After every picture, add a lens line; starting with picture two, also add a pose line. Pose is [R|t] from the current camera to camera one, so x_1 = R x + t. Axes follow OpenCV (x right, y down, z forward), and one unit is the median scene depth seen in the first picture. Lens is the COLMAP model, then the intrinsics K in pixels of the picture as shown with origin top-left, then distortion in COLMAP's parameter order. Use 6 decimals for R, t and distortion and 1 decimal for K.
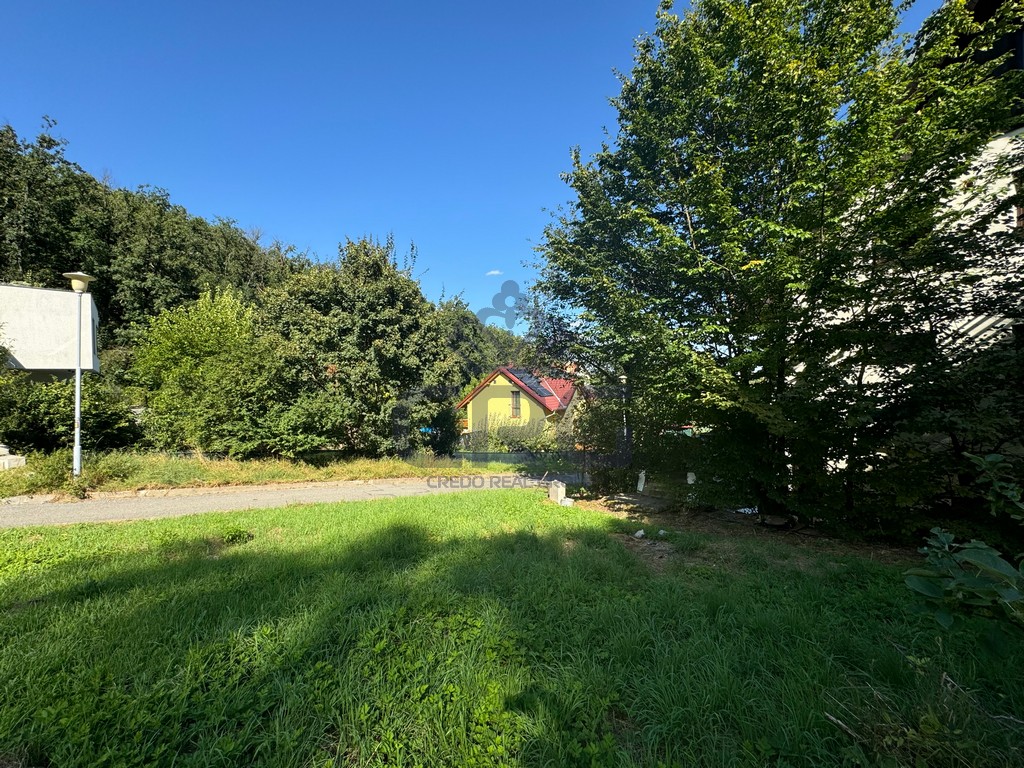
lens RADIAL K [[407.9, 0, 512.3], [0, 407.9, 383.9], [0, 0, 1]] dist [-0.000501, 0.000367]
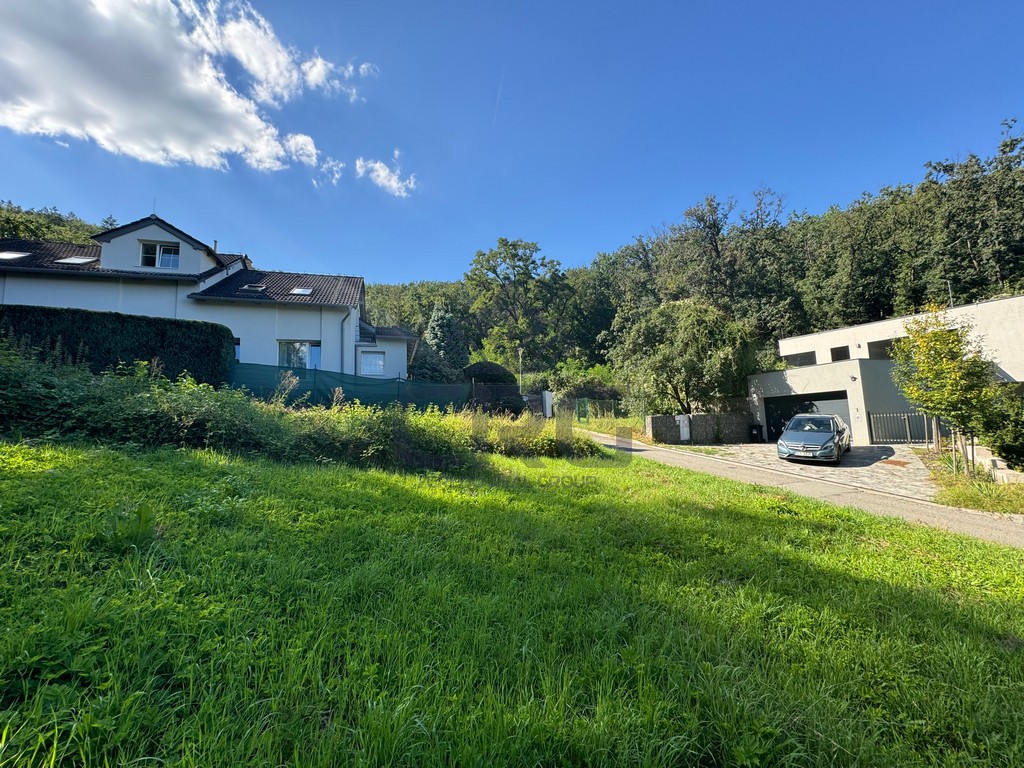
lens RADIAL K [[407.9, 0, 512.1], [0, 407.9, 382.7], [0, 0, 1]] dist [-0.000501, 0.000367]
pose [[-0.201479, -0.078088, -0.976375, -0.024717], [0.034387, 0.995639, -0.086725, 0.008828], [0.978889, -0.051048, -0.197915, 0.035107]]
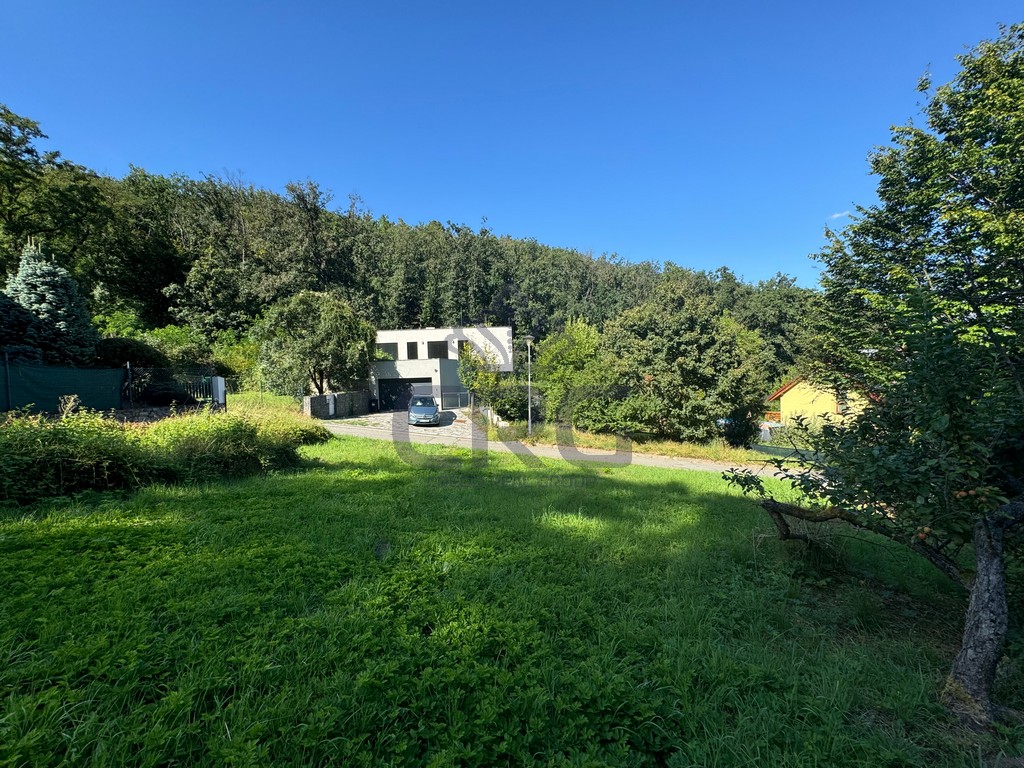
lens RADIAL K [[407.9, 0, 511.8], [0, 407.9, 382.8], [0, 0, 1]] dist [-0.000501, 0.000367]
pose [[0.741366, 0.016939, -0.670888, 0.160798], [0.014471, 0.999045, 0.041216, -0.079309], [0.670945, -0.040264, 0.740413, -0.375466]]
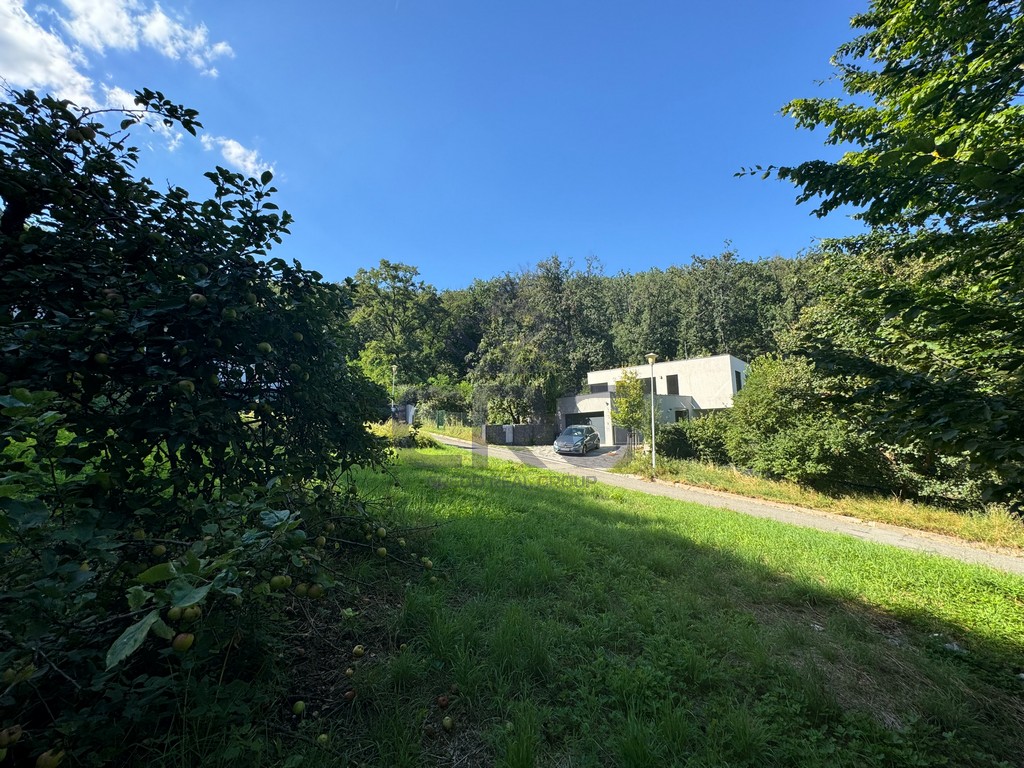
lens RADIAL K [[407.9, 0, 512.1], [0, 407.9, 382.4], [0, 0, 1]] dist [-0.000501, 0.000367]
pose [[0.092737, -0.105878, -0.990045, 0.416907], [0.014187, 0.994370, -0.105012, 0.020648], [0.995590, -0.004308, 0.093717, 0.145520]]
